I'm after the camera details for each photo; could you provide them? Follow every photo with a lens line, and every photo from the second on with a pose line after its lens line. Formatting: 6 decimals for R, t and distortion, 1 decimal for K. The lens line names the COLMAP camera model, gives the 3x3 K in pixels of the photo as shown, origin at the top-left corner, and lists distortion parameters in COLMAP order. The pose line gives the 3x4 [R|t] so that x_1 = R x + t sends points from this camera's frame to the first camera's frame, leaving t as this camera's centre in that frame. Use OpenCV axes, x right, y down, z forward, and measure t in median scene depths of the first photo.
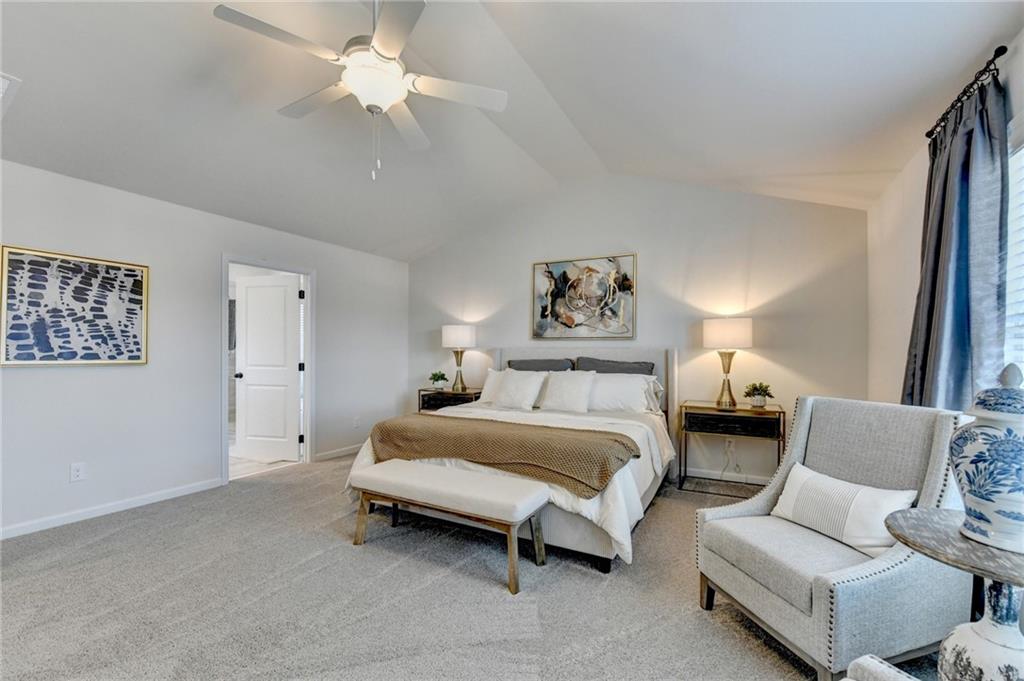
lens RADIAL K [[415.5, 0, 508.2], [0, 415.5, 349.9], [0, 0, 1]] dist [-0.014629, -0.000499]
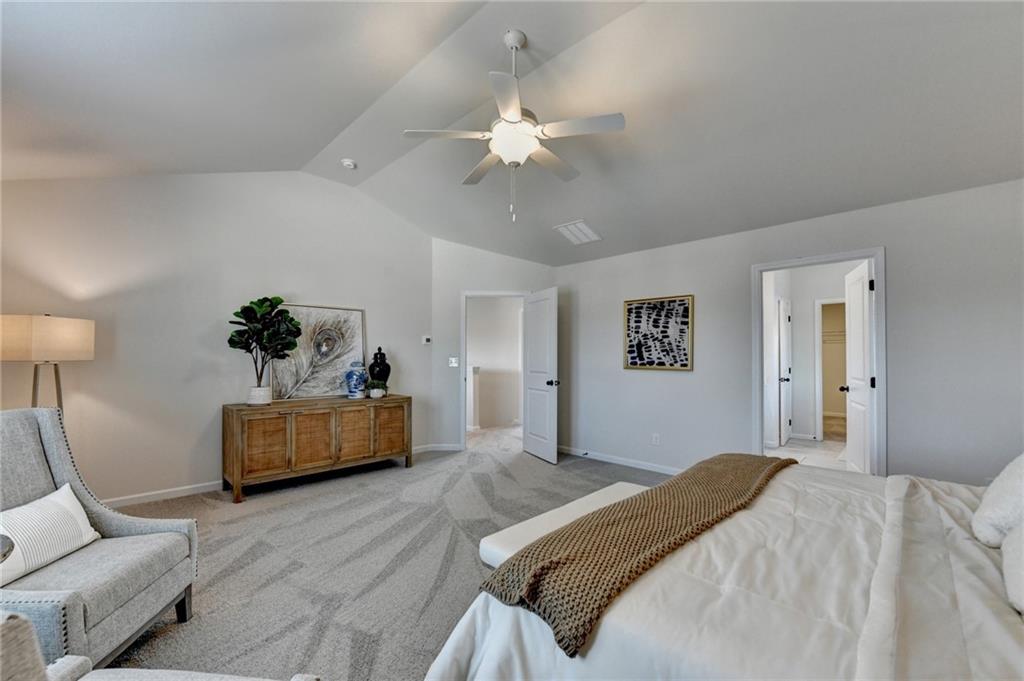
lens RADIAL K [[415.5, 0, 508.2], [0, 415.5, 349.9], [0, 0, 1]] dist [-0.014629, -0.000499]
pose [[-0.272006, -0.014445, -0.962187, 0.582045], [0.005798, 0.999845, -0.016650, -0.012893], [0.962278, -0.010108, -0.271880, 0.870926]]
